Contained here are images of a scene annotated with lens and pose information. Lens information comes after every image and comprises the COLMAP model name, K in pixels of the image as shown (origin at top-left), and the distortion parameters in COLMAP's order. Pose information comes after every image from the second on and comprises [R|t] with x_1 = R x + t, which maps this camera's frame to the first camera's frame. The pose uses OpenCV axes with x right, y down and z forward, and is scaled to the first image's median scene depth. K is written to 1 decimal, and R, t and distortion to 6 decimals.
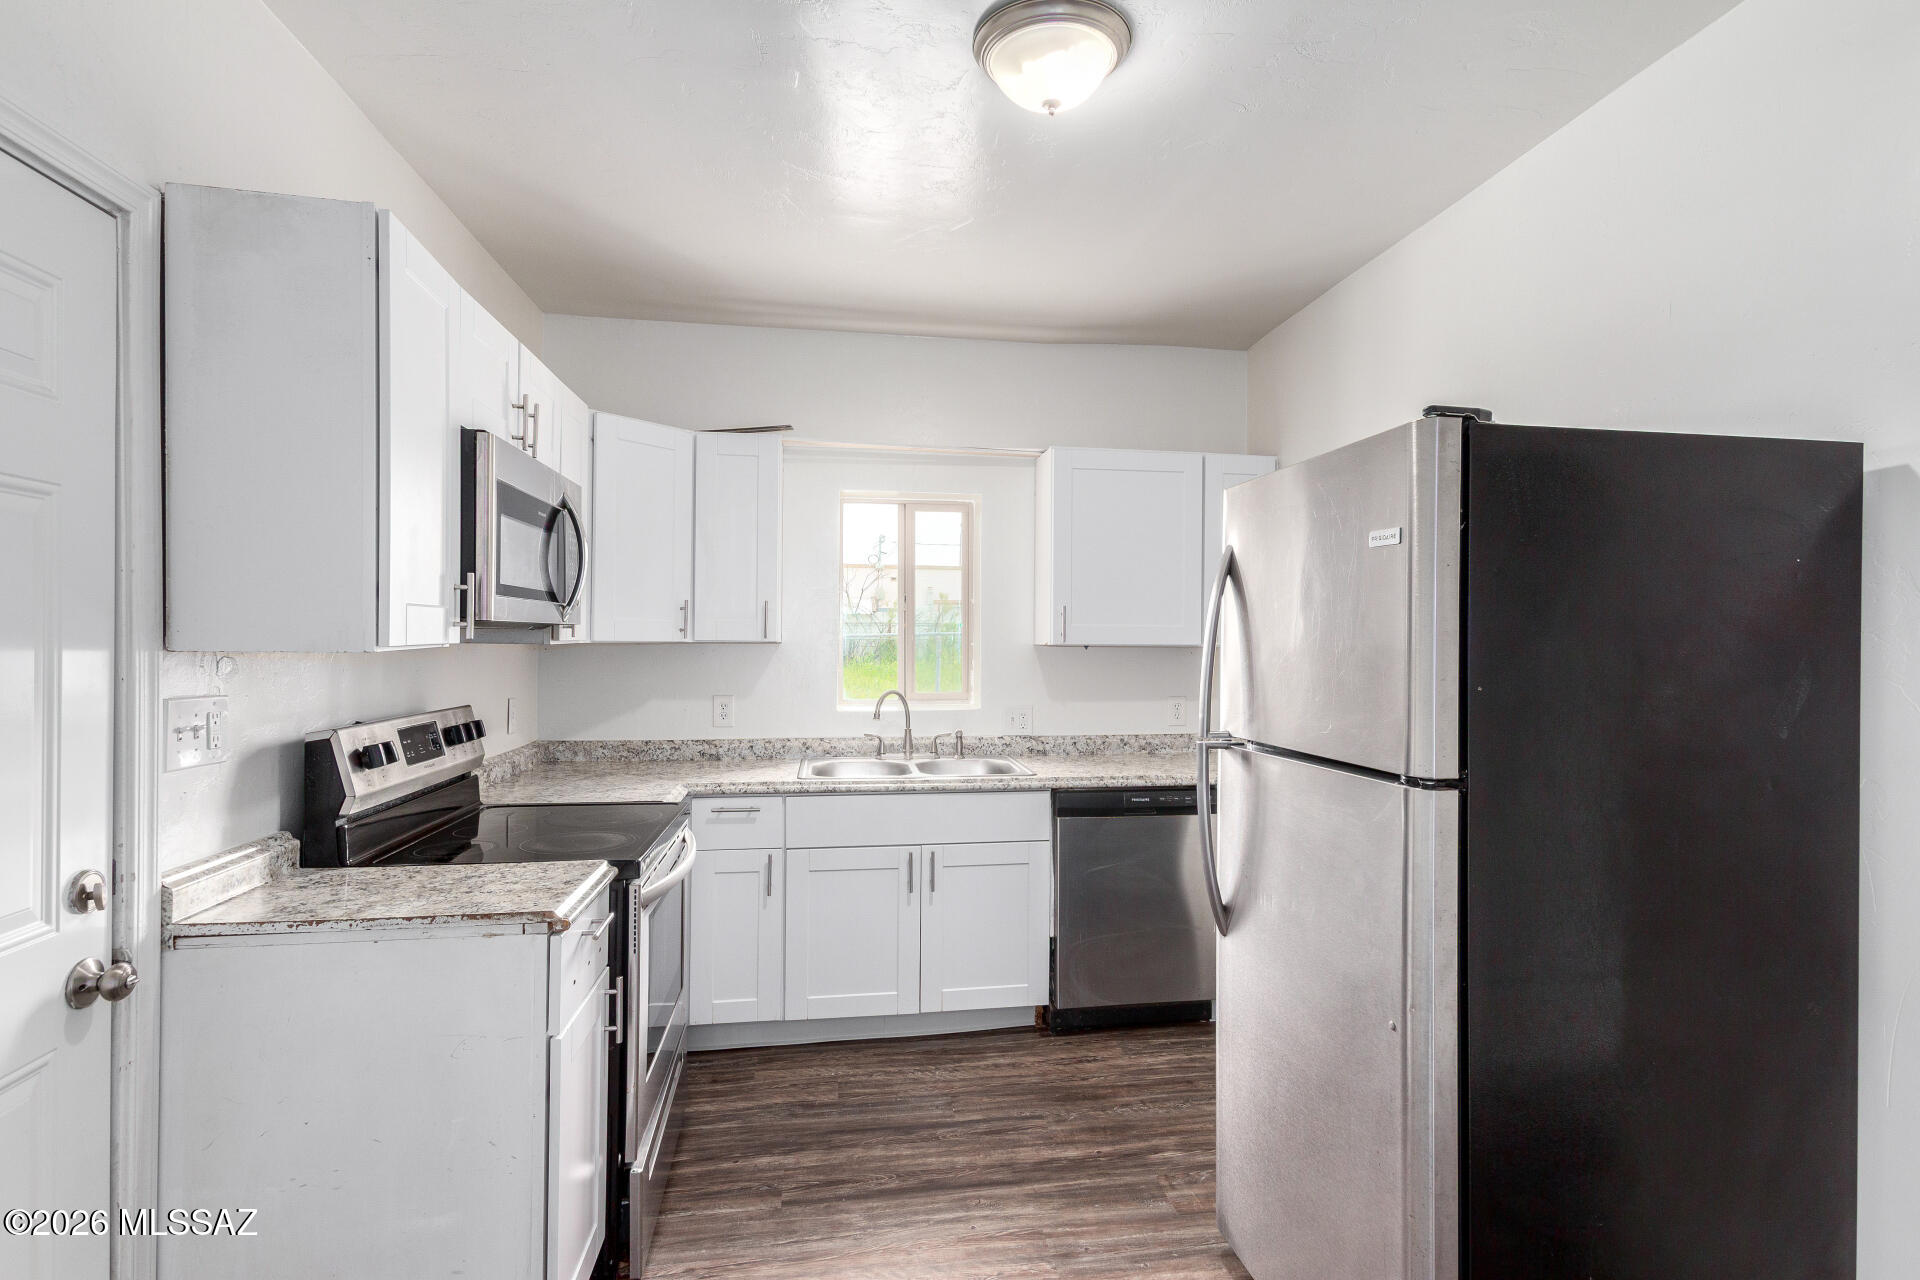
lens RADIAL K [[959.8, 0, 999.8], [0, 959.8, 636.0], [0, 0, 1]] dist [0.021650, -0.003678]
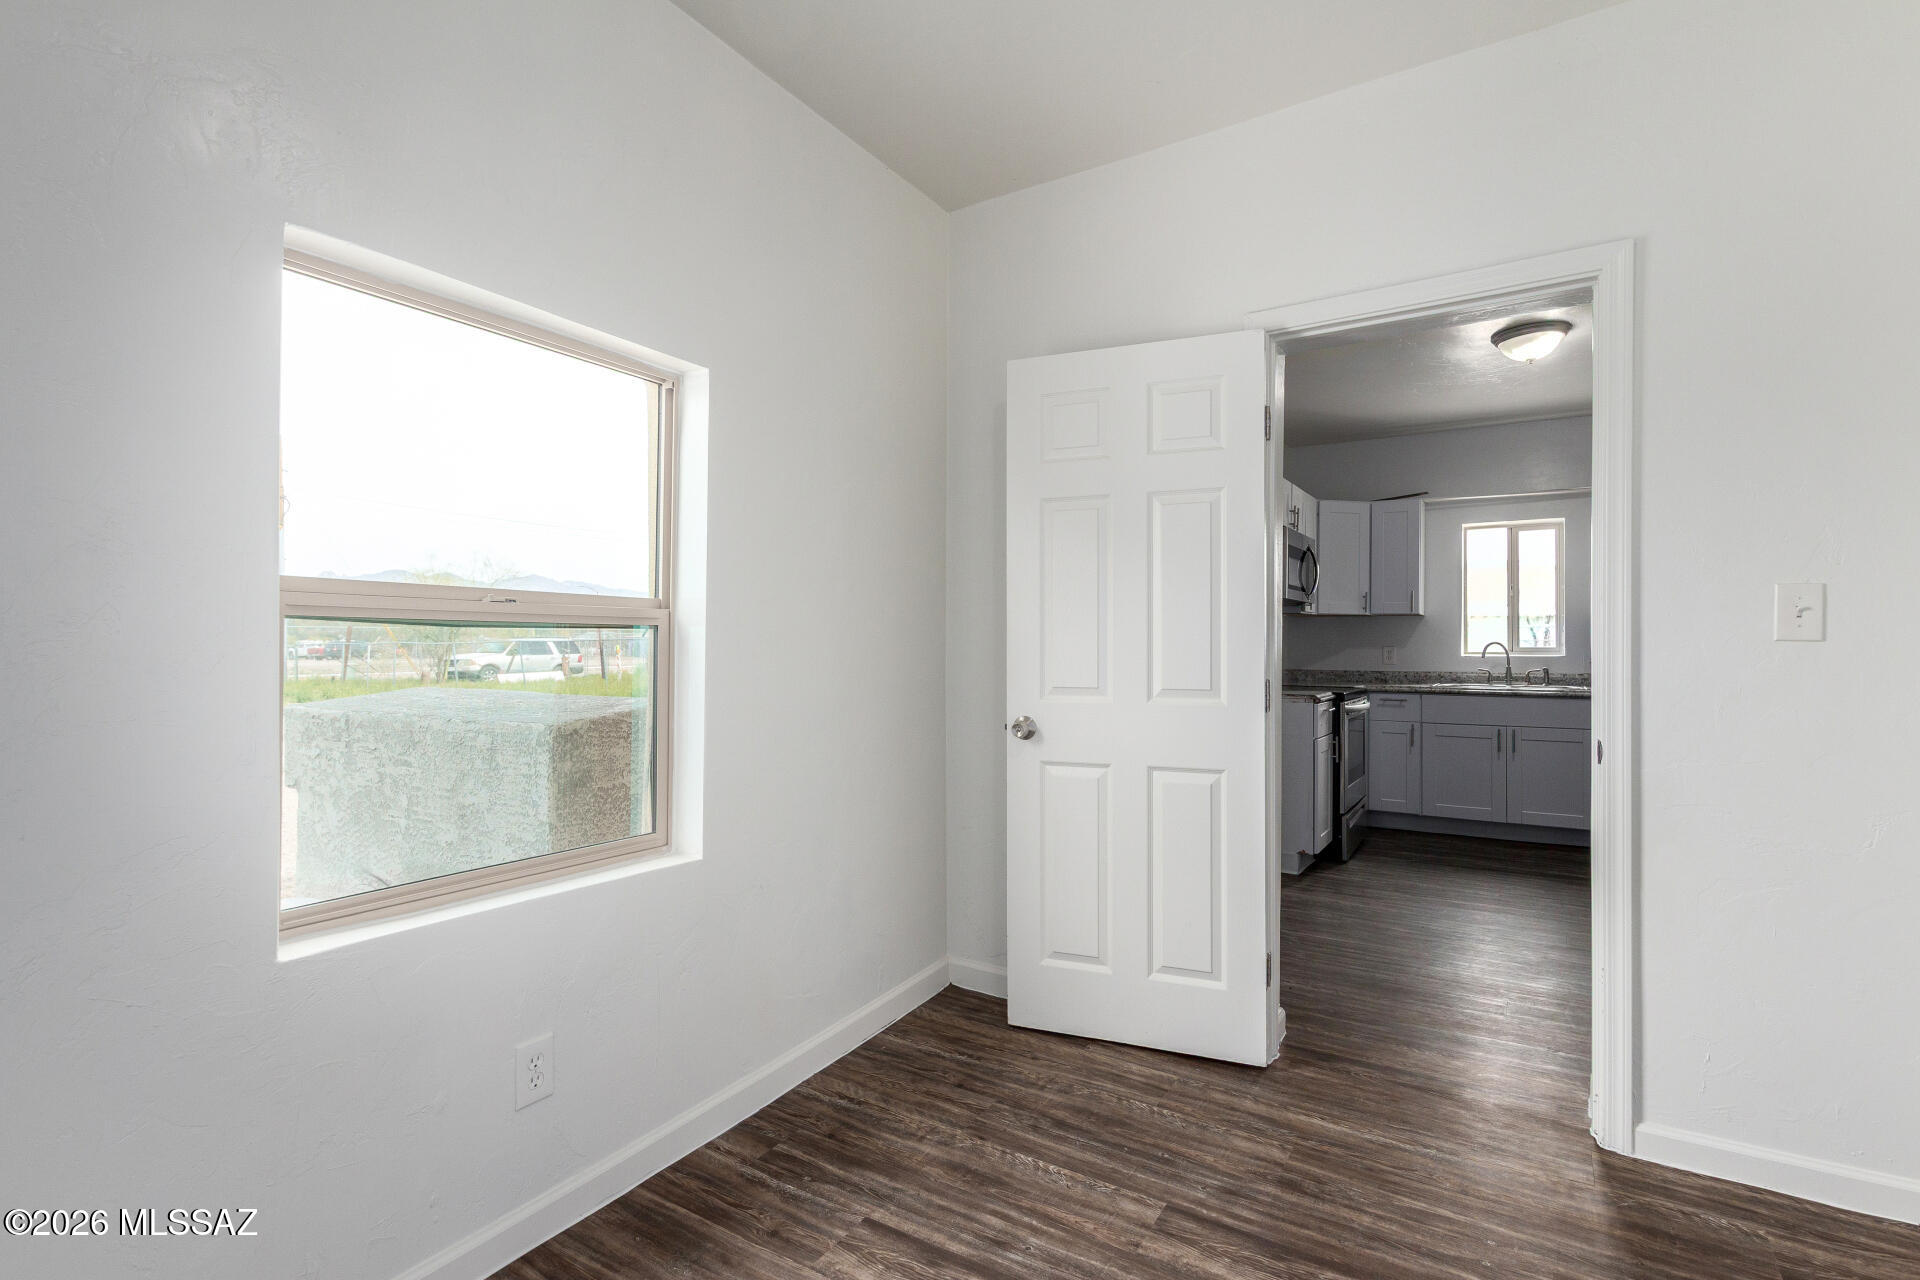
lens RADIAL K [[909.4, 0, 990.4], [0, 909.4, 648.2], [0, 0, 1]] dist [0.020004, -0.007155]
pose [[0.753417, -0.004761, -0.657526, 0.348204], [0.004064, 0.999988, -0.002583, 0.088083], [0.657531, -0.000726, 0.753428, -0.983667]]
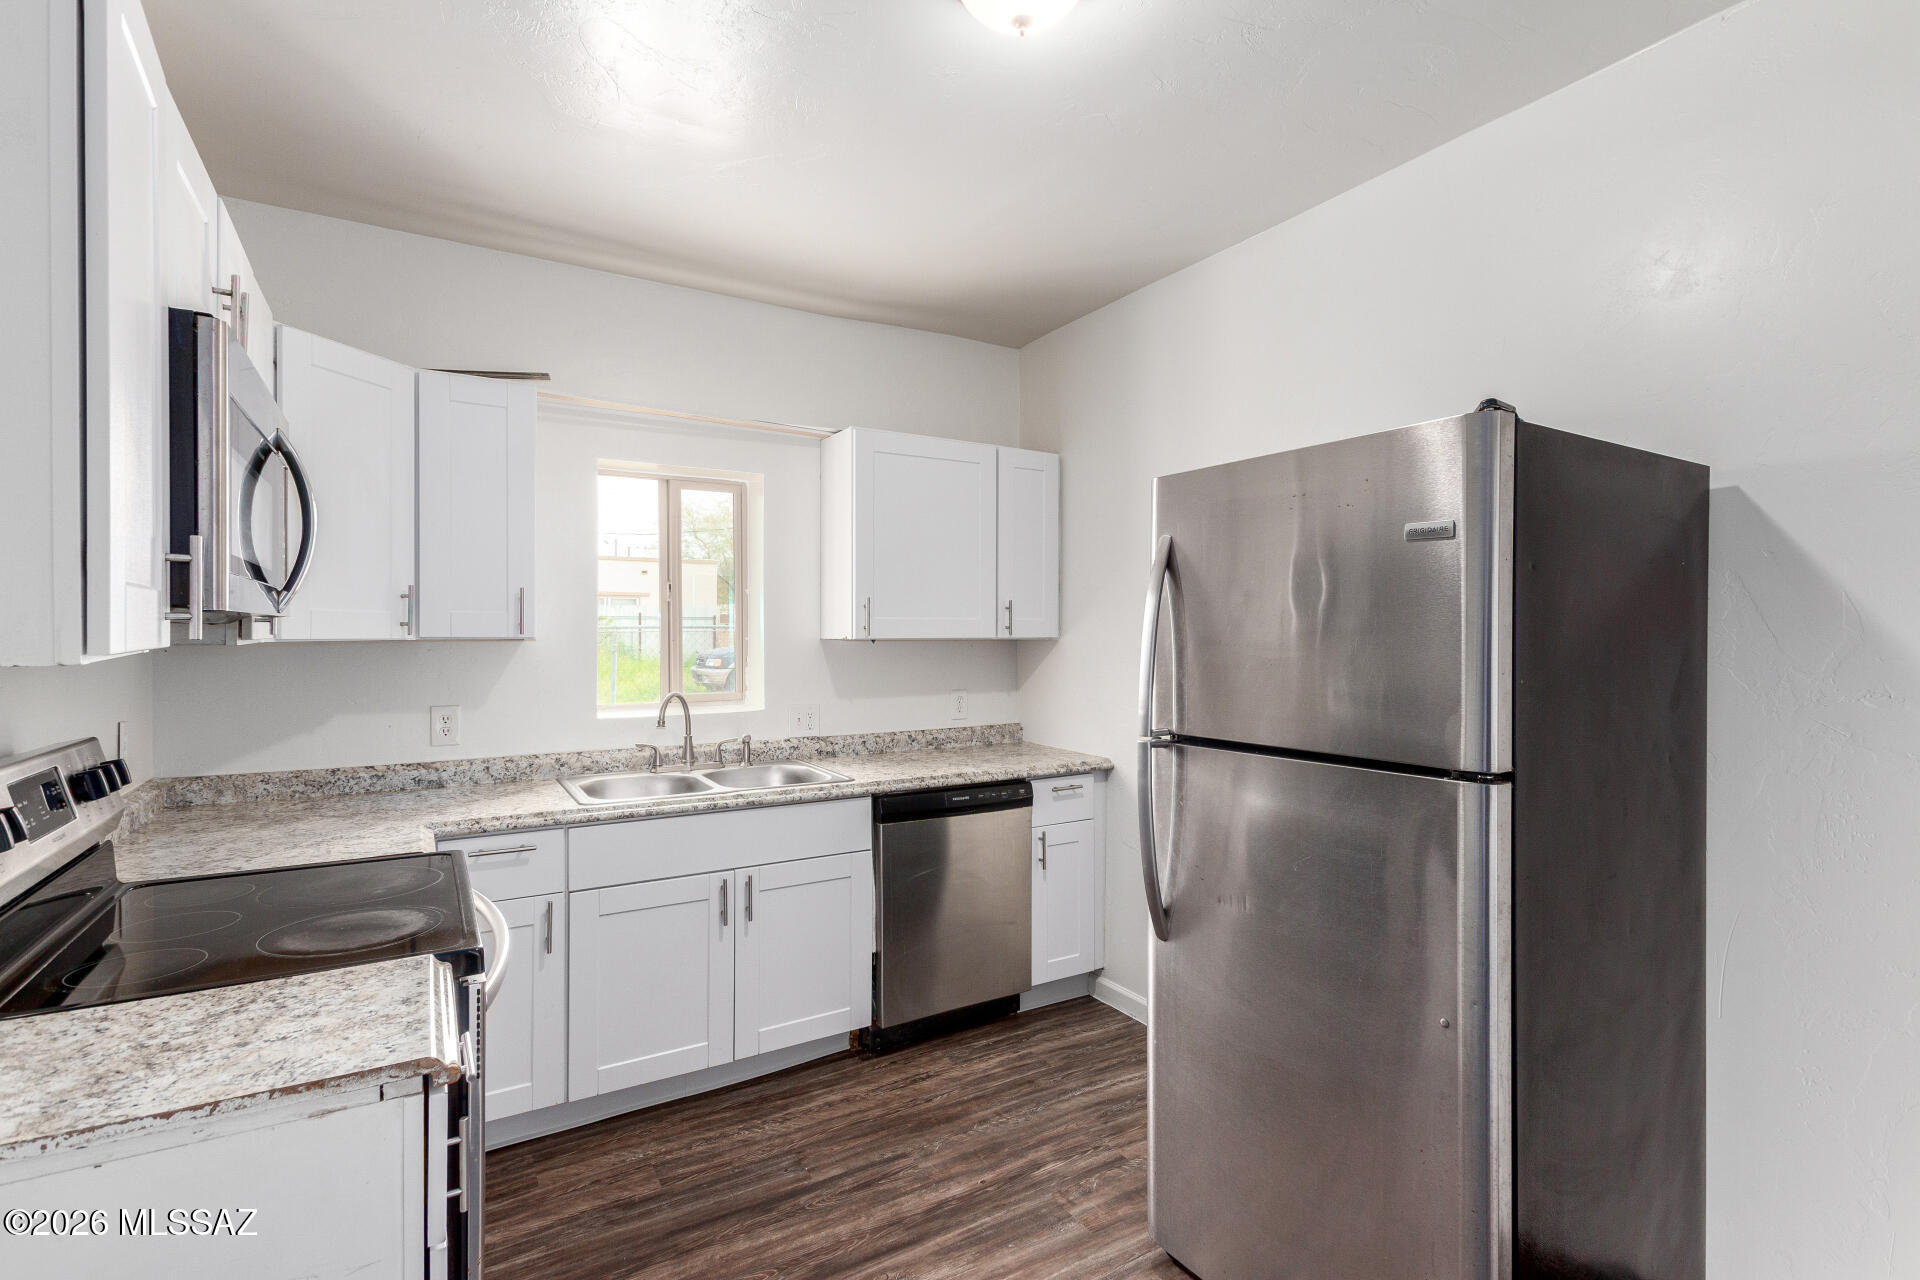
lens RADIAL K [[909.4, 0, 994.6], [0, 909.4, 637.2], [0, 0, 1]] dist [0.020004, -0.007155]
pose [[0.925683, -0.007586, 0.378224, -0.202074], [0.003743, 0.999934, 0.010896, -0.002206], [-0.378281, -0.008671, 0.925650, 0.167168]]
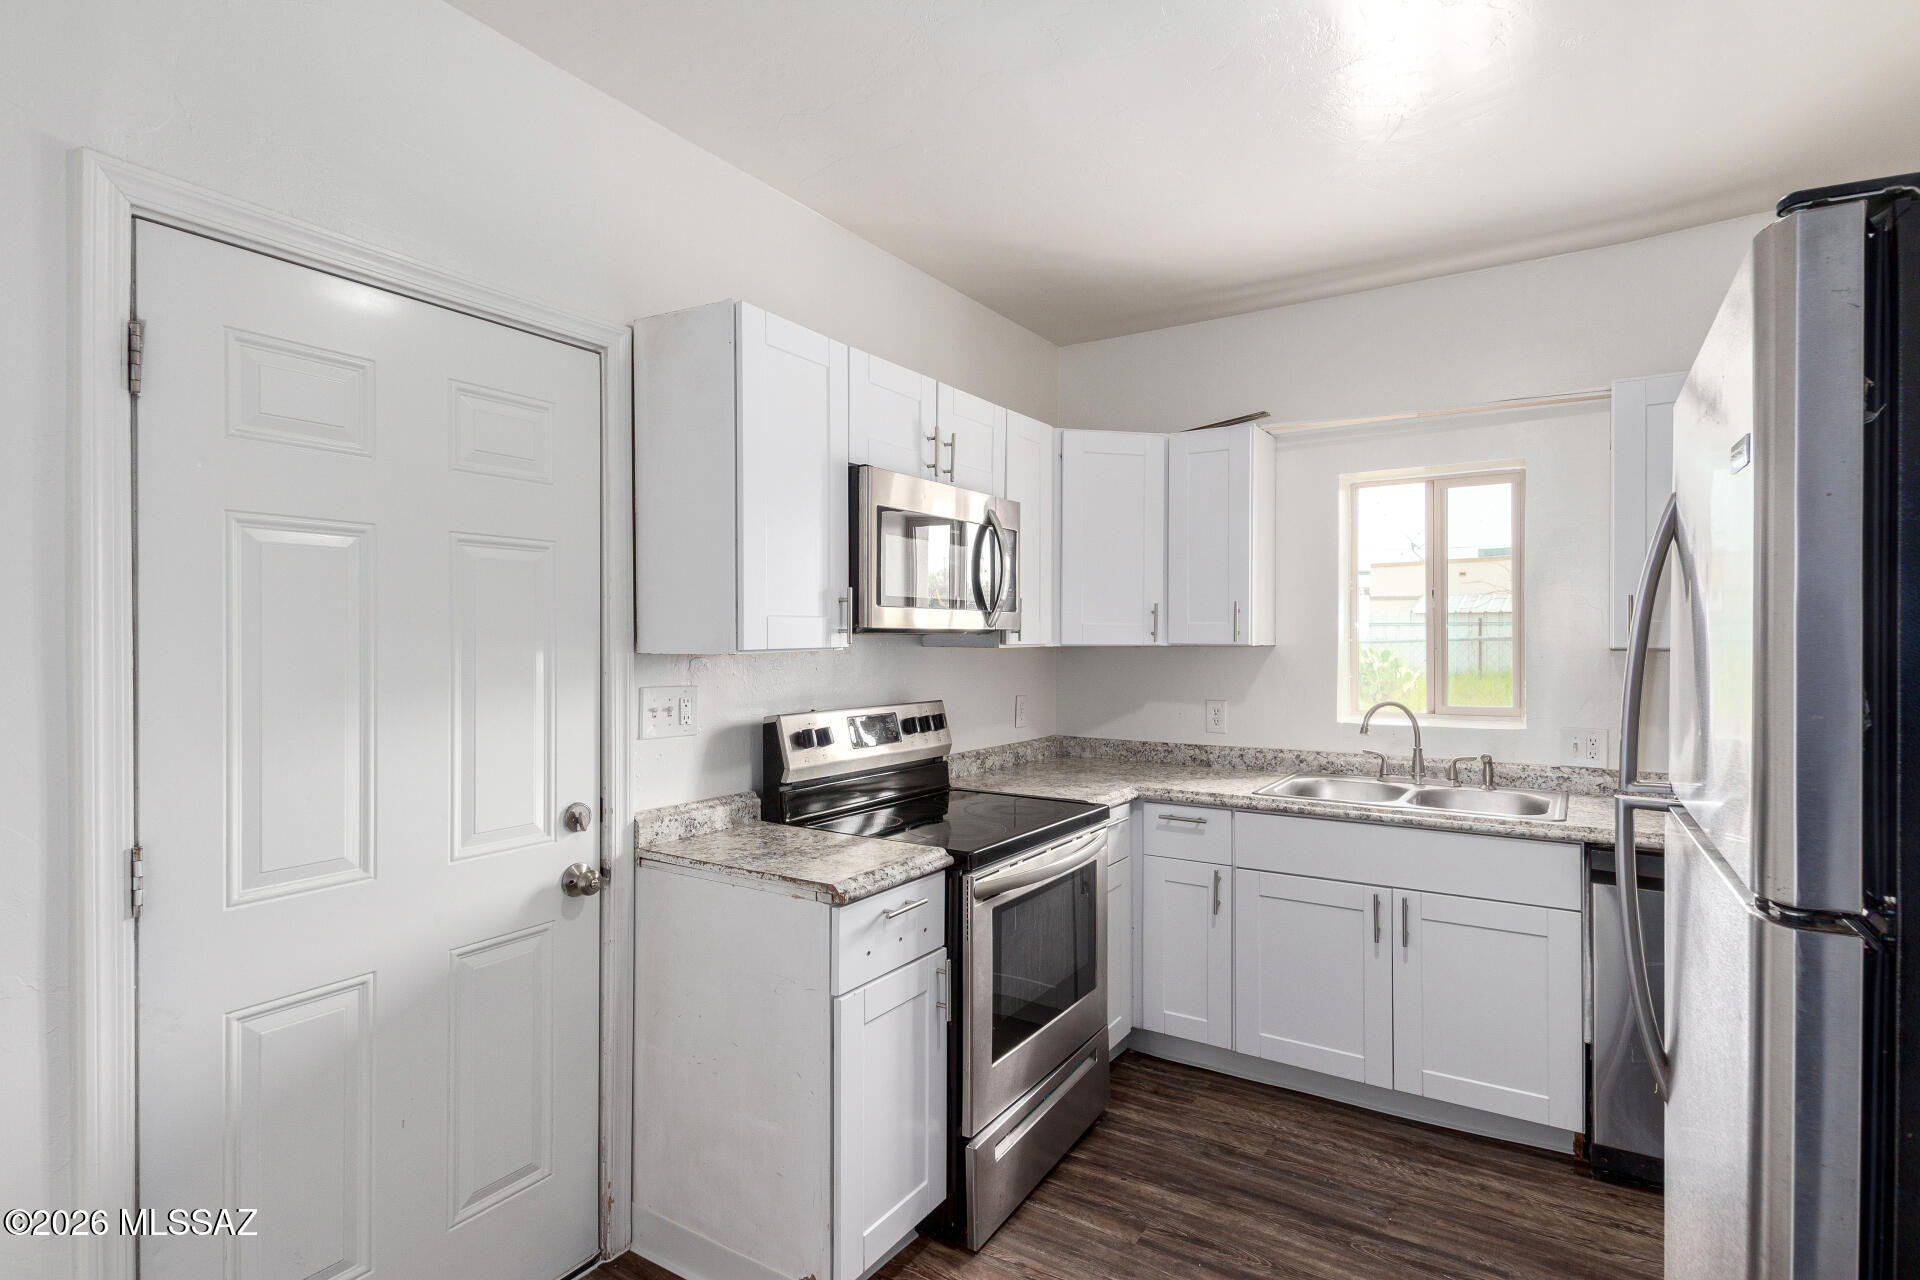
lens RADIAL K [[959.8, 0, 994.2], [0, 959.8, 637.3], [0, 0, 1]] dist [0.021650, -0.003678]
pose [[0.749168, -0.008193, -0.662330, 0.249514], [0.007154, 0.999965, -0.004277, 0.000908], [0.662342, -0.001534, 0.749200, 0.166286]]
